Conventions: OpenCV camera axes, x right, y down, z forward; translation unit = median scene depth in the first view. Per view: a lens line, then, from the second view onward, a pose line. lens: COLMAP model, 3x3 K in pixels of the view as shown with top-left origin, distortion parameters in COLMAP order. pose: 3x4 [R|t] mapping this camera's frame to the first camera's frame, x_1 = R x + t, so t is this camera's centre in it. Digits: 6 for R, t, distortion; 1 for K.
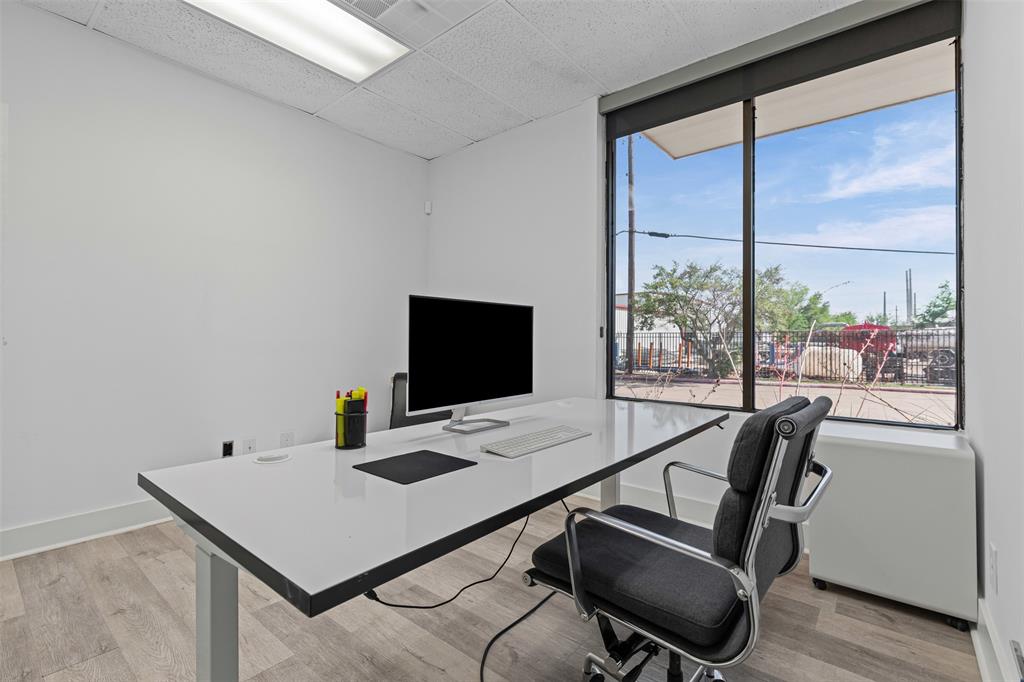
lens RADIAL K [[465.1, 0, 517.9], [0, 465.1, 339.4], [0, 0, 1]] dist [0.006778, 0.001248]
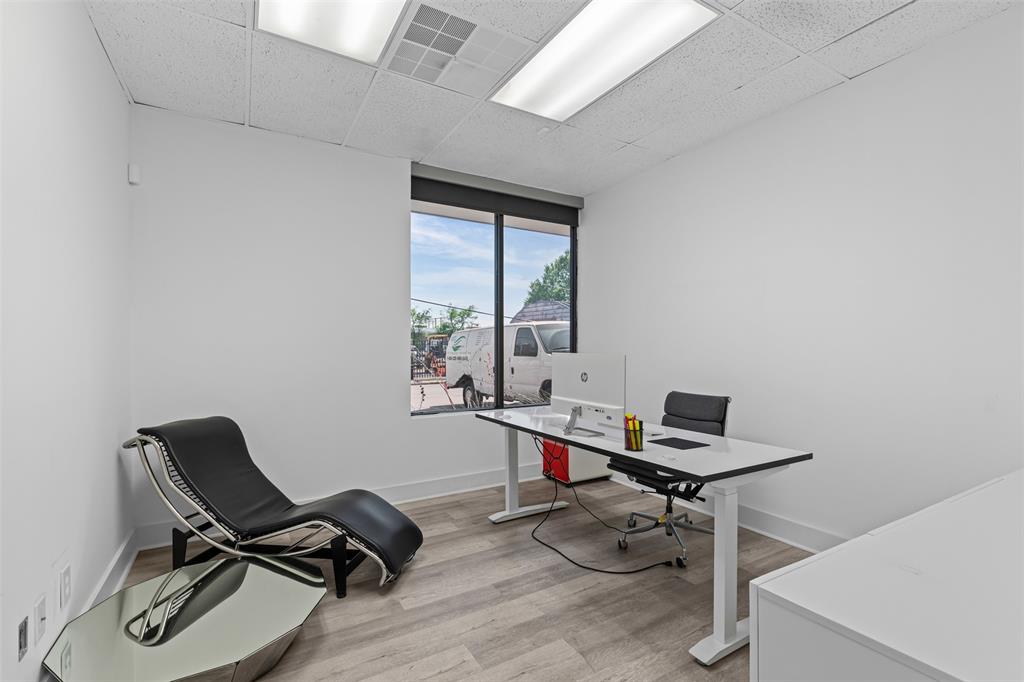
lens RADIAL K [[465.1, 0, 512.3], [0, 465.1, 344.1], [0, 0, 1]] dist [0.006778, 0.001248]
pose [[0.330752, 0.002650, 0.943714, -1.548488], [-0.000708, 0.999996, -0.002560, -0.097249], [-0.943717, 0.000178, 0.330753, 0.653748]]
